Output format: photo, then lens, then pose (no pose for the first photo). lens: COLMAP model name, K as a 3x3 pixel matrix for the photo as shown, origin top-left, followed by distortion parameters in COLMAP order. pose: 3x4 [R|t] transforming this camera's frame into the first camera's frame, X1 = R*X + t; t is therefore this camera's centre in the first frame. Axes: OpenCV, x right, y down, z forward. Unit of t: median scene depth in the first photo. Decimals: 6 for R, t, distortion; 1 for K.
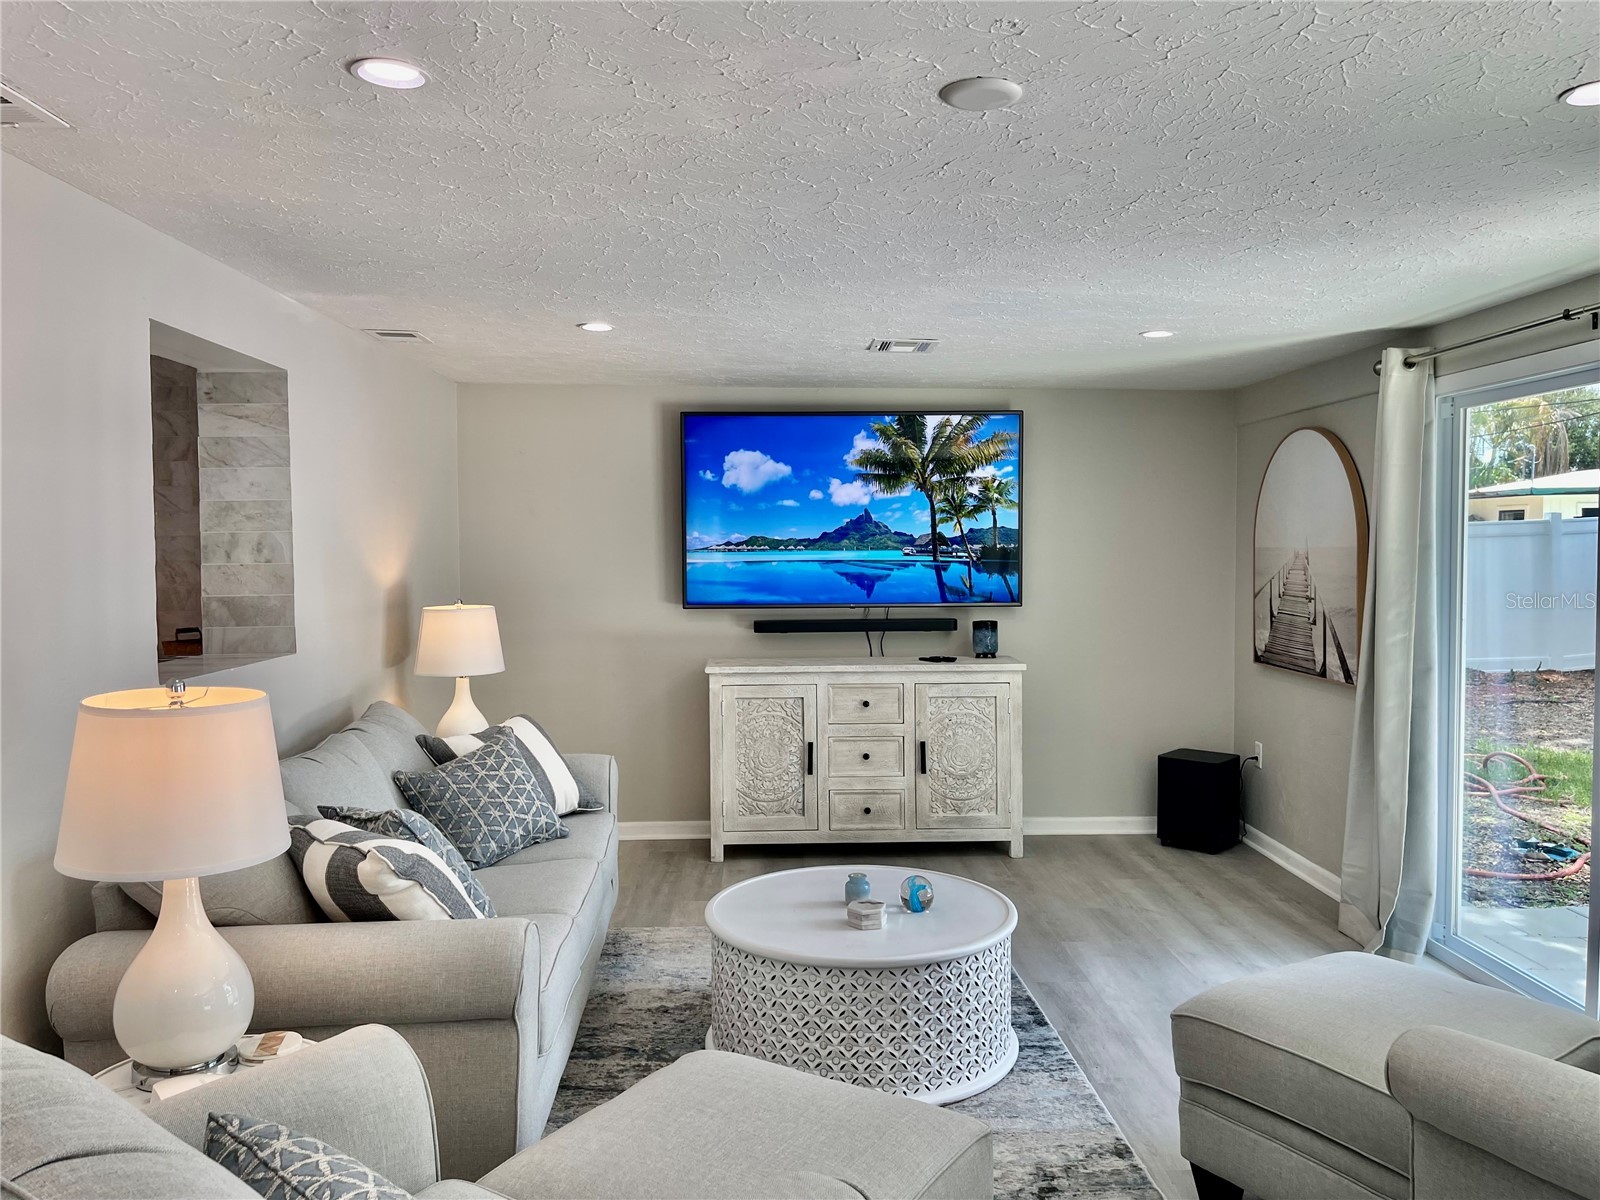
lens RADIAL K [[1210.0, 0, 806.3], [0, 1210.0, 582.7], [0, 0, 1]] dist [0.074309, -0.090322]
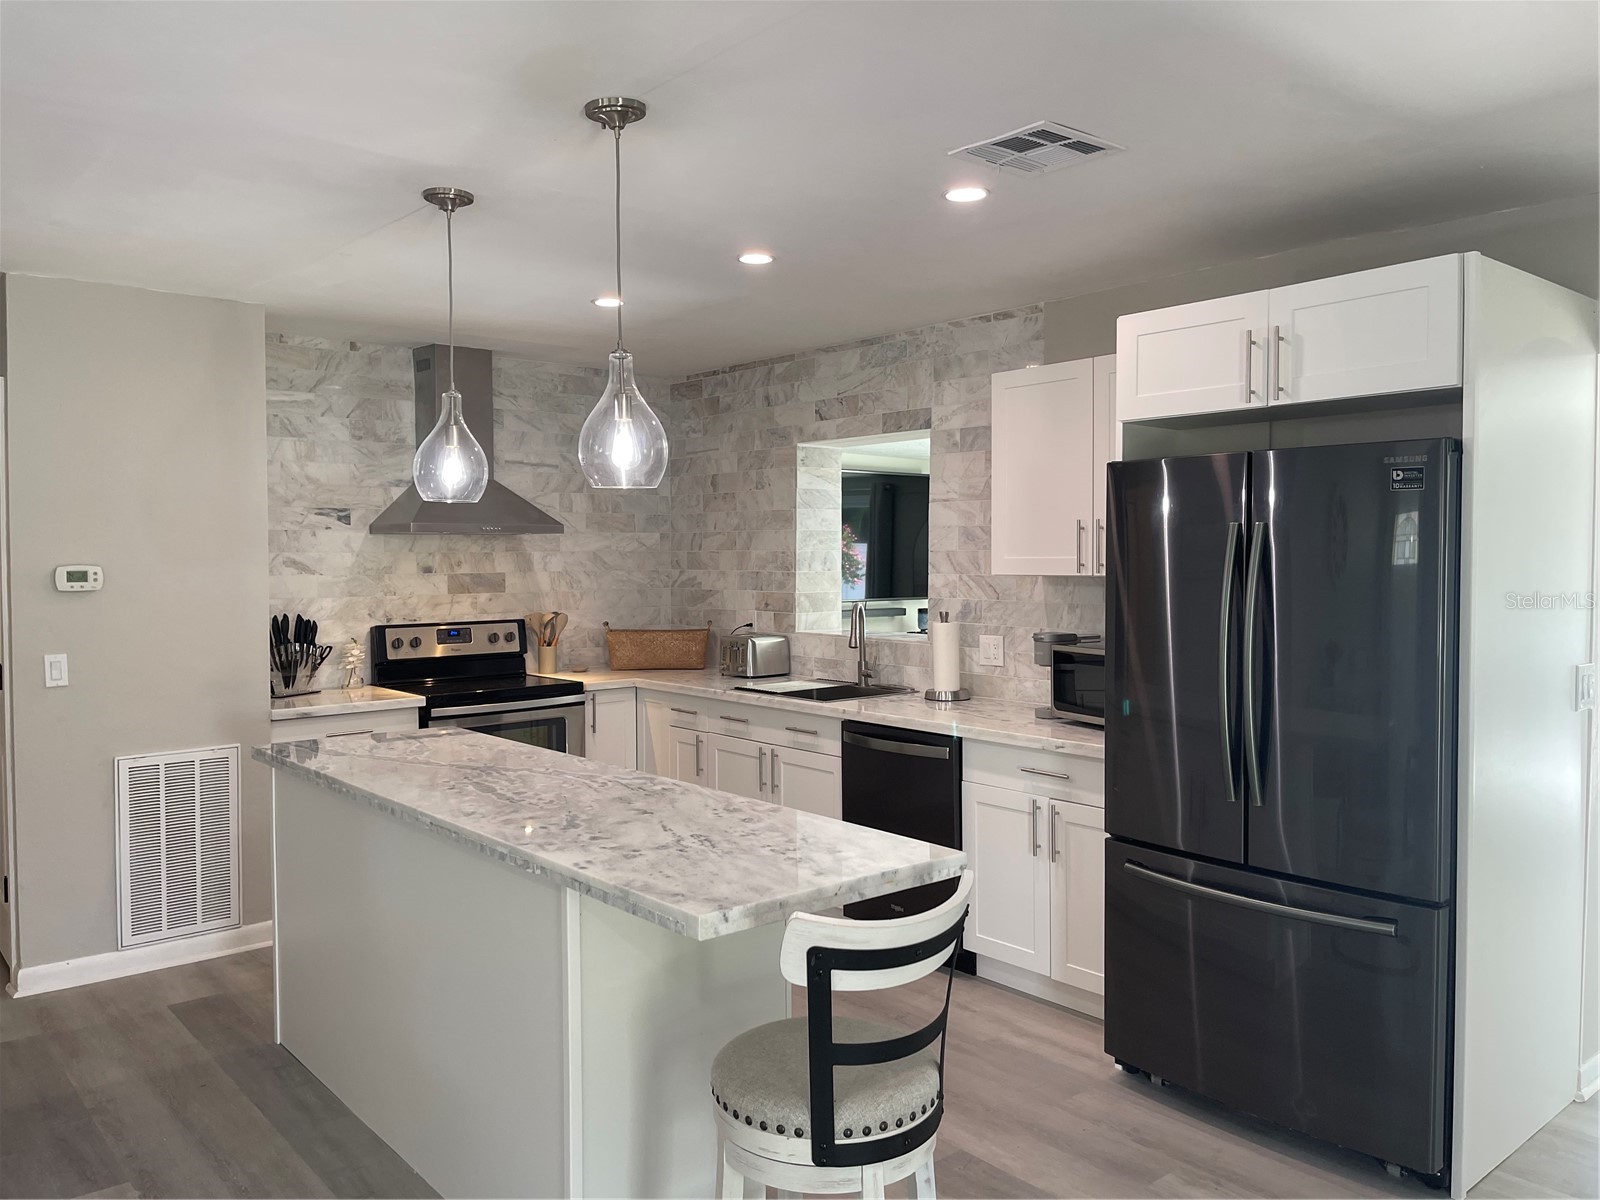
lens RADIAL K [[1210.0, 0, 794.6], [0, 1210.0, 591.0], [0, 0, 1]] dist [0.074309, -0.090322]
pose [[0.787354, -0.012095, 0.616383, -1.425782], [0.015164, 0.999885, 0.000249, 0.008393], [-0.616315, 0.009151, 0.787446, -0.180303]]
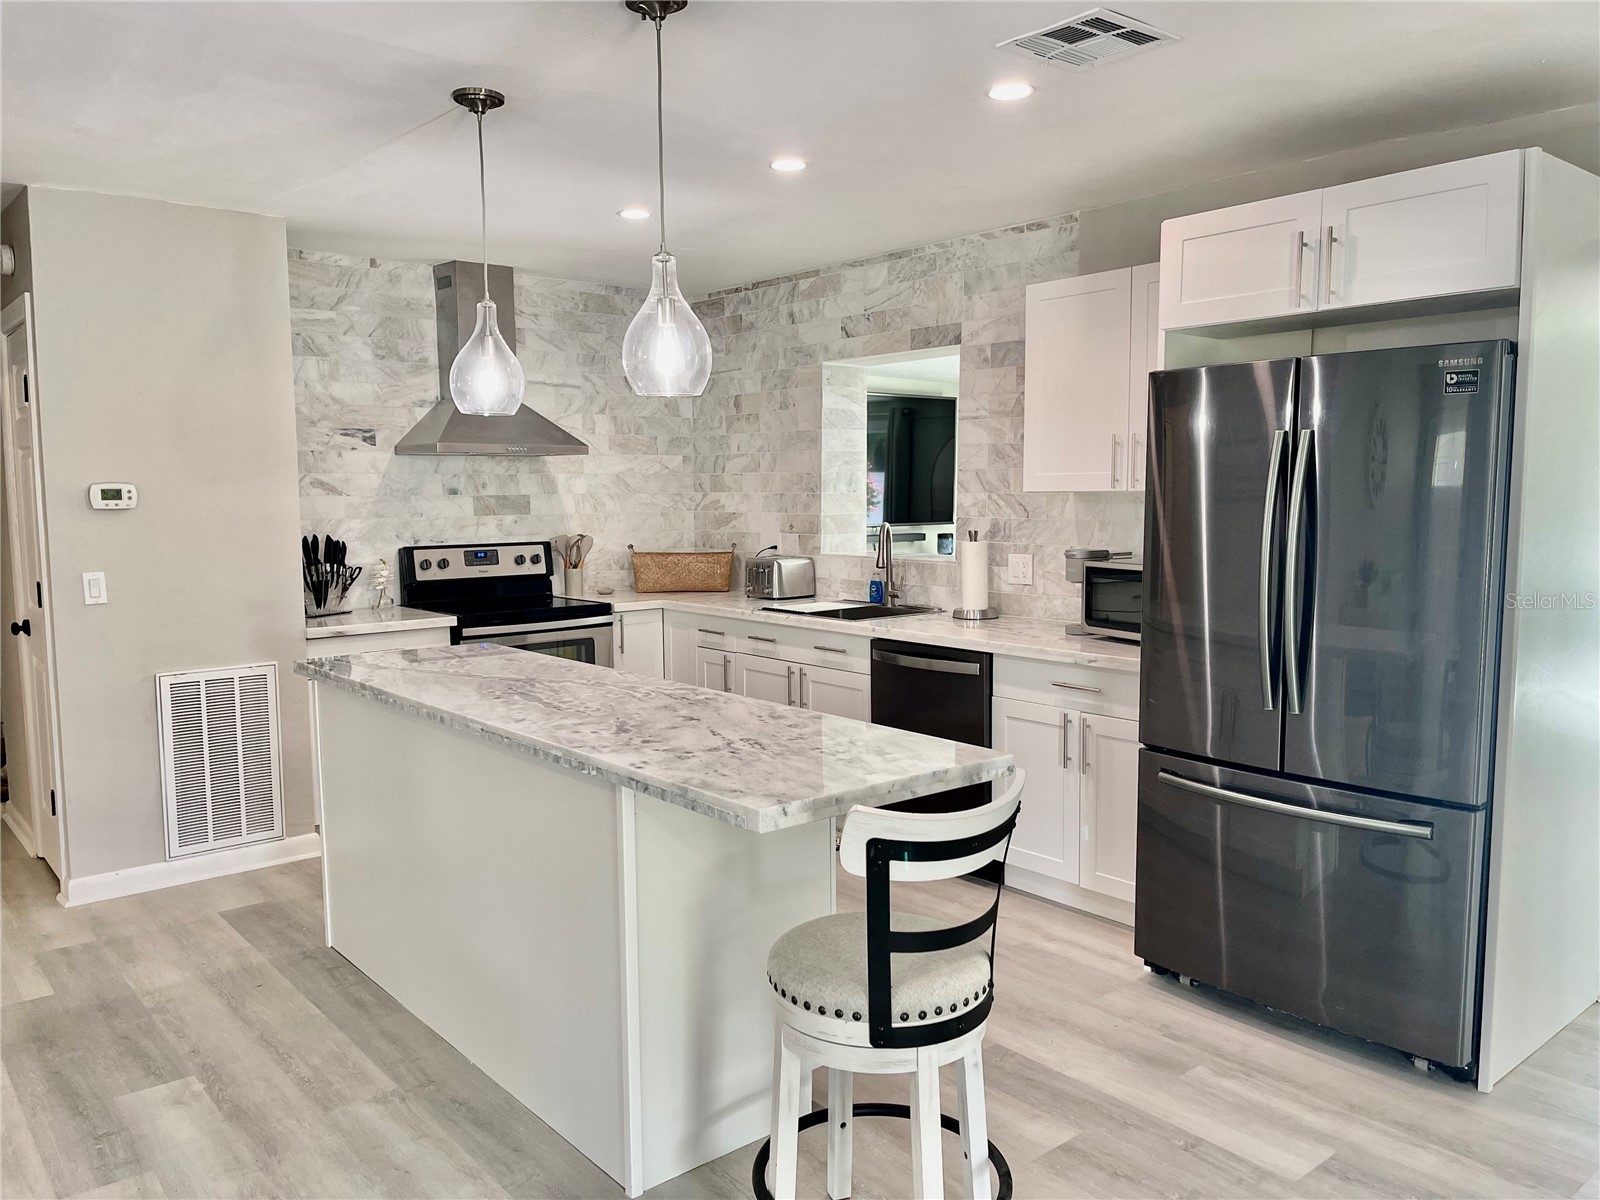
lens RADIAL K [[1210.0, 0, 790.8], [0, 1210.0, 611.7], [0, 0, 1]] dist [0.074309, -0.090322]
pose [[0.793373, -0.058621, 0.605906, -1.443954], [0.018136, 0.997187, 0.072731, 0.021872], [-0.608465, -0.046714, 0.792204, -0.168678]]
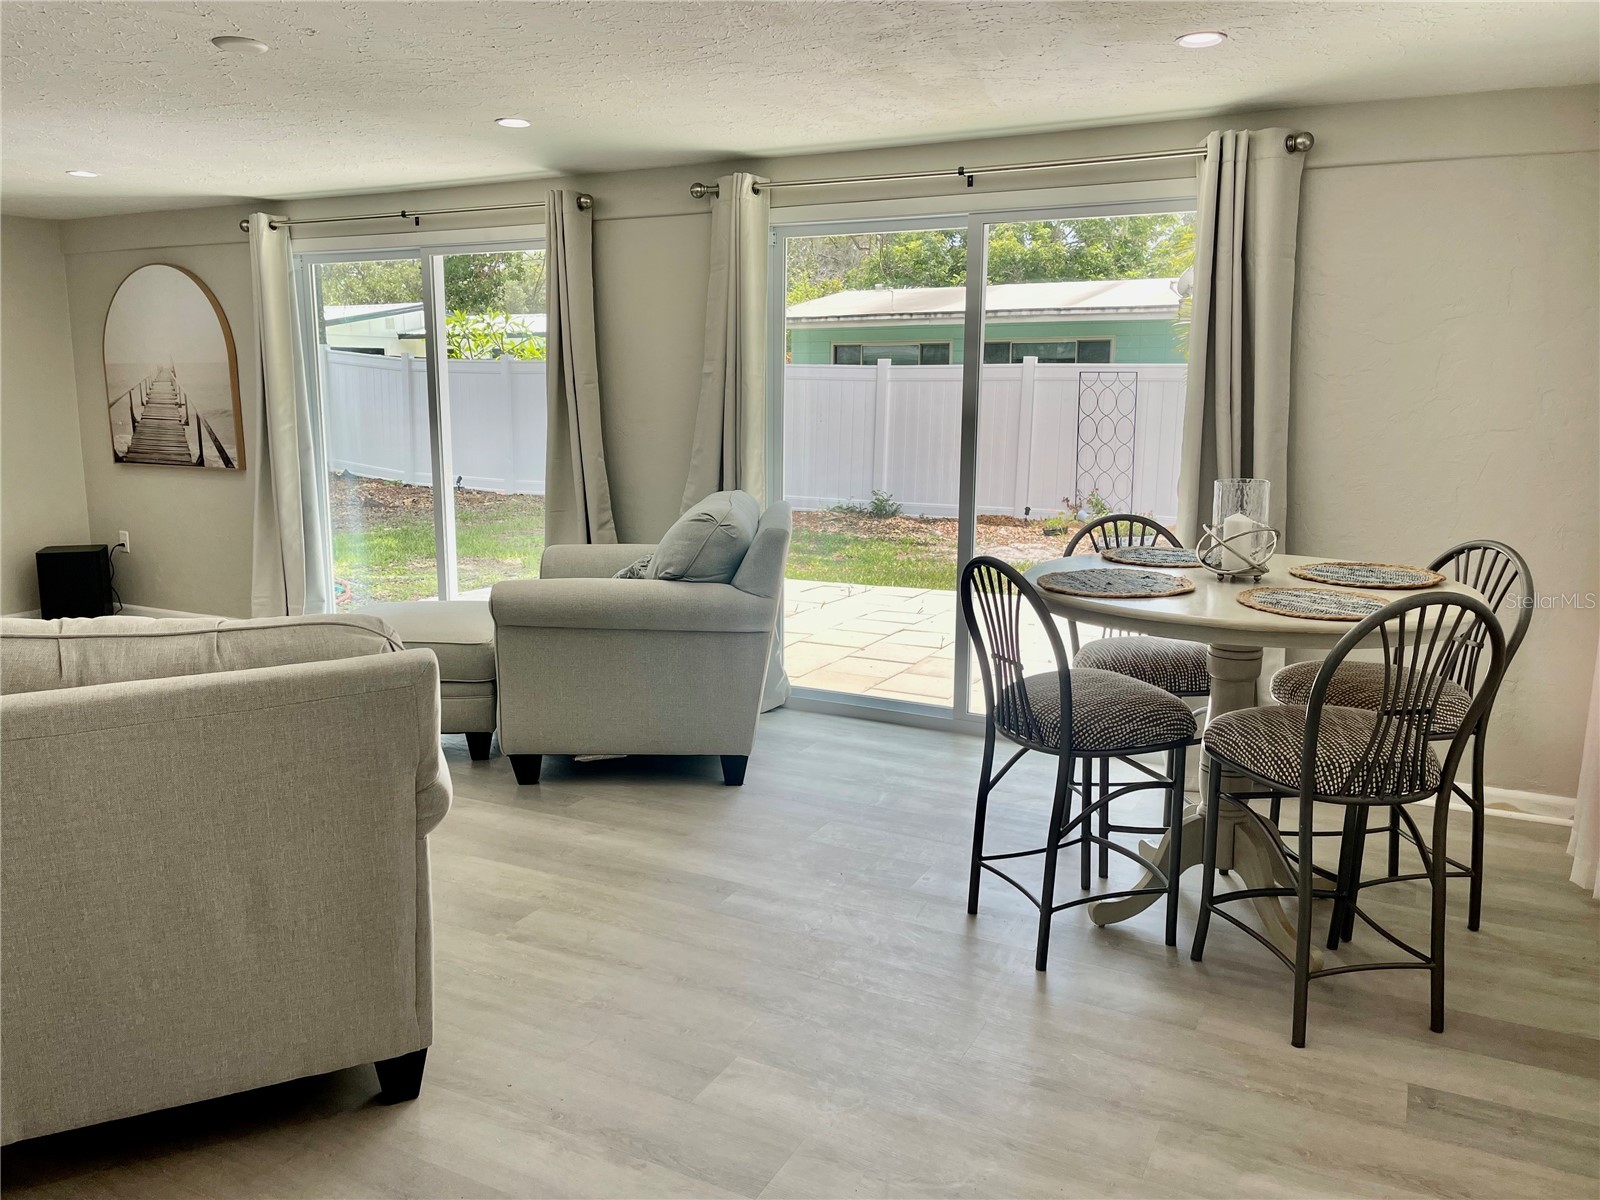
lens RADIAL K [[1210.0, 0, 791.4], [0, 1210.0, 599.0], [0, 0, 1]] dist [0.074309, -0.090322]
pose [[0.485808, -0.148876, 0.861294, -0.511841], [0.024722, 0.987334, 0.156717, 0.036328], [-0.873716, -0.054842, 0.483335, -0.216482]]
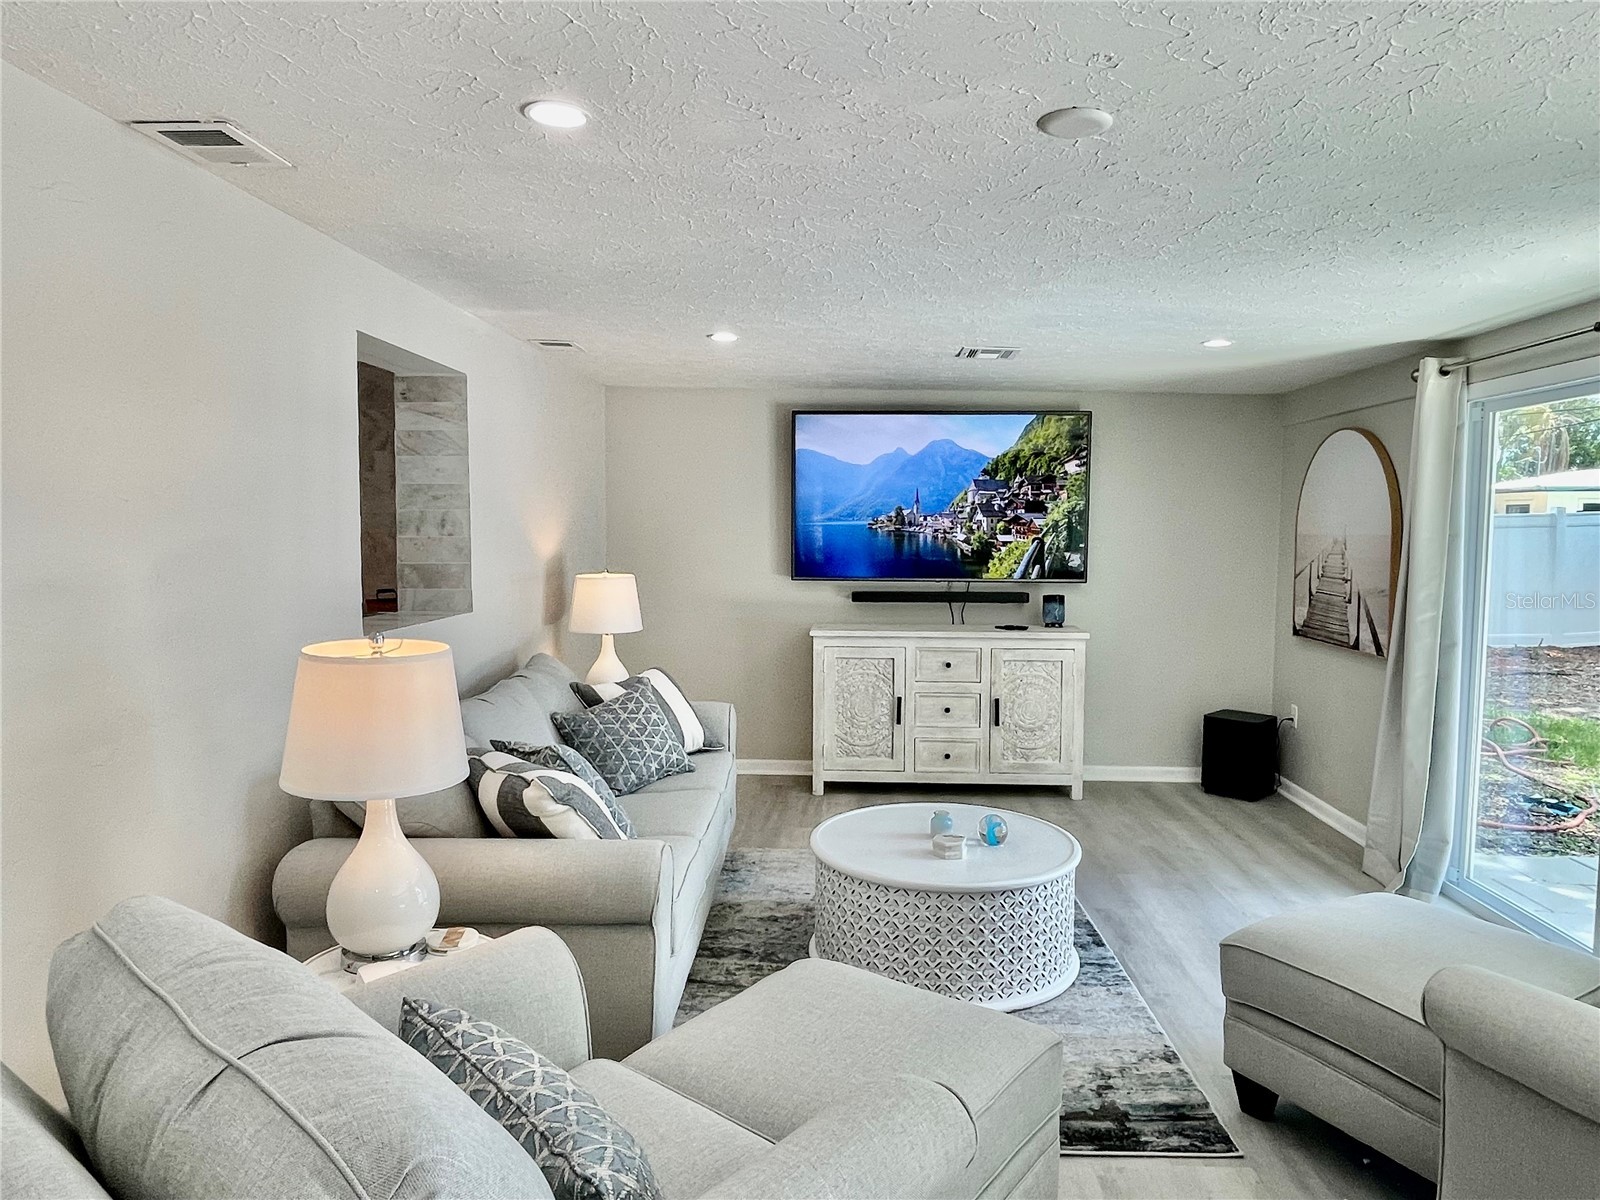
lens RADIAL K [[1034.3, 0, 821.3], [0, 1034.3, 590.2], [0, 0, 1]] dist [0.006610, -0.011960]
pose [[0.997427, 0.017267, -0.069575, -0.006786], [-0.015130, 0.999401, 0.031125, -0.000194], [0.070071, -0.029992, 0.997091, 0.014053]]
